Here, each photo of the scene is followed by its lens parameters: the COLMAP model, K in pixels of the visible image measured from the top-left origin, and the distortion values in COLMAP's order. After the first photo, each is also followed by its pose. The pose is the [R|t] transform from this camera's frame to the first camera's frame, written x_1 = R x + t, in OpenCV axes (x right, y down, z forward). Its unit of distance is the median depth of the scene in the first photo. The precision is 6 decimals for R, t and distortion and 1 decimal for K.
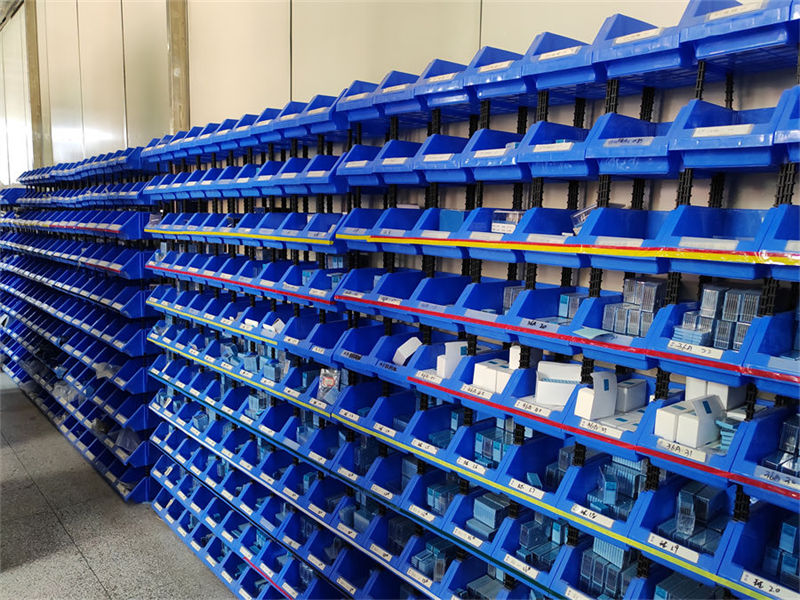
lens RADIAL K [[643.1, 0, 400.0], [0, 643.1, 300.0], [0, 0, 1]] dist [0.000847, 0.000435]
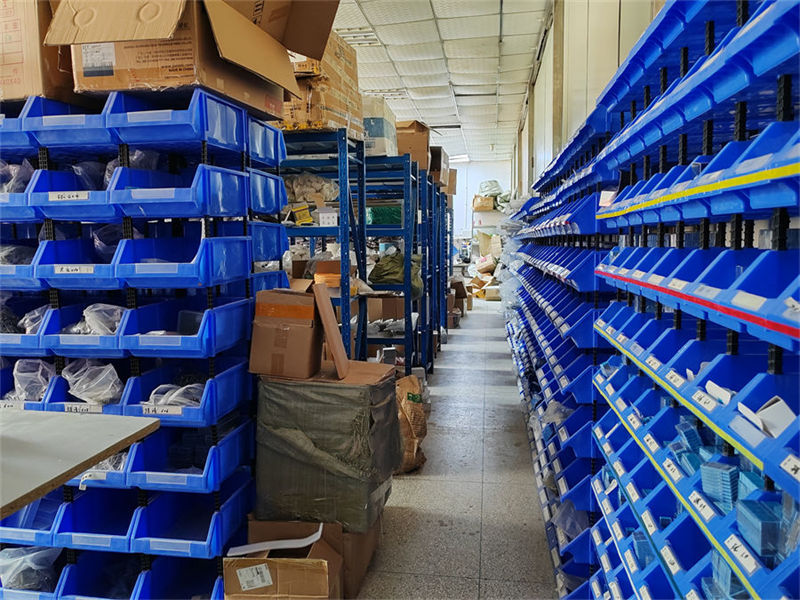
lens RADIAL K [[622.0, 0, 400.0], [0, 622.0, 300.0], [0, 0, 1]] dist [0.004632, 0.001779]
pose [[0.660367, 0.042883, -0.749718, -0.057150], [-0.068153, 0.997670, -0.002965, -0.009795], [0.747844, 0.053054, 0.661751, 0.521570]]
